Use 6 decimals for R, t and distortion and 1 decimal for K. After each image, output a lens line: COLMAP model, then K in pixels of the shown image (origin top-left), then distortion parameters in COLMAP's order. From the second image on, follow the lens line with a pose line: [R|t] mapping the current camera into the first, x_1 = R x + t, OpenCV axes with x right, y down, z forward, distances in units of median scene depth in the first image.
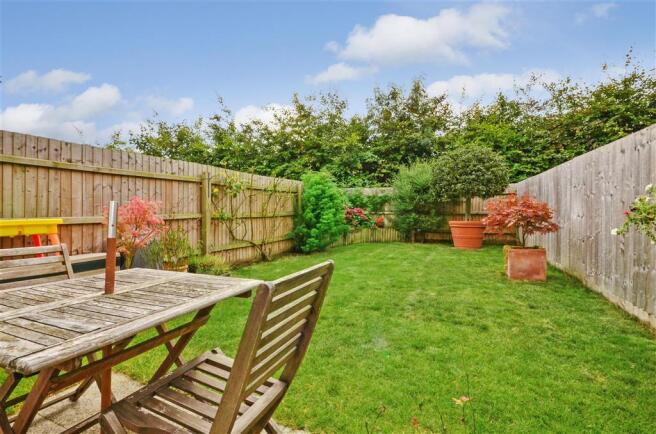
lens RADIAL K [[289.2, 0, 328.0], [0, 289.2, 217.0], [0, 0, 1]] dist [-0.000105, 0.000009]
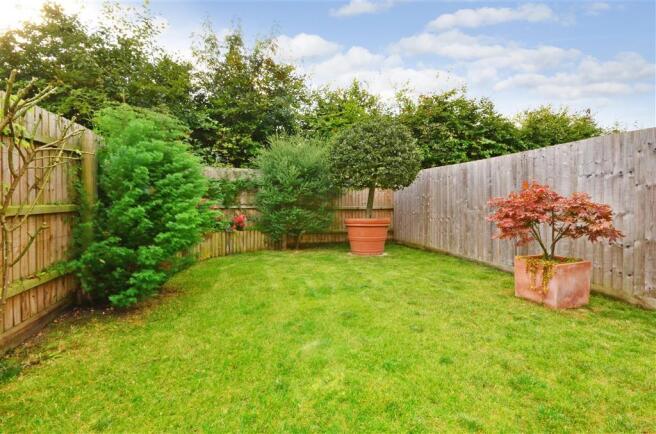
lens RADIAL K [[290.4, 0, 328.0], [0, 290.4, 217.0], [0, 0, 1]] dist [-0.000352, -0.000097]
pose [[0.760477, -0.017572, 0.649128, -0.096375], [0.005412, 0.999771, 0.020723, -0.005158], [-0.649343, -0.012246, 0.760397, 0.431309]]
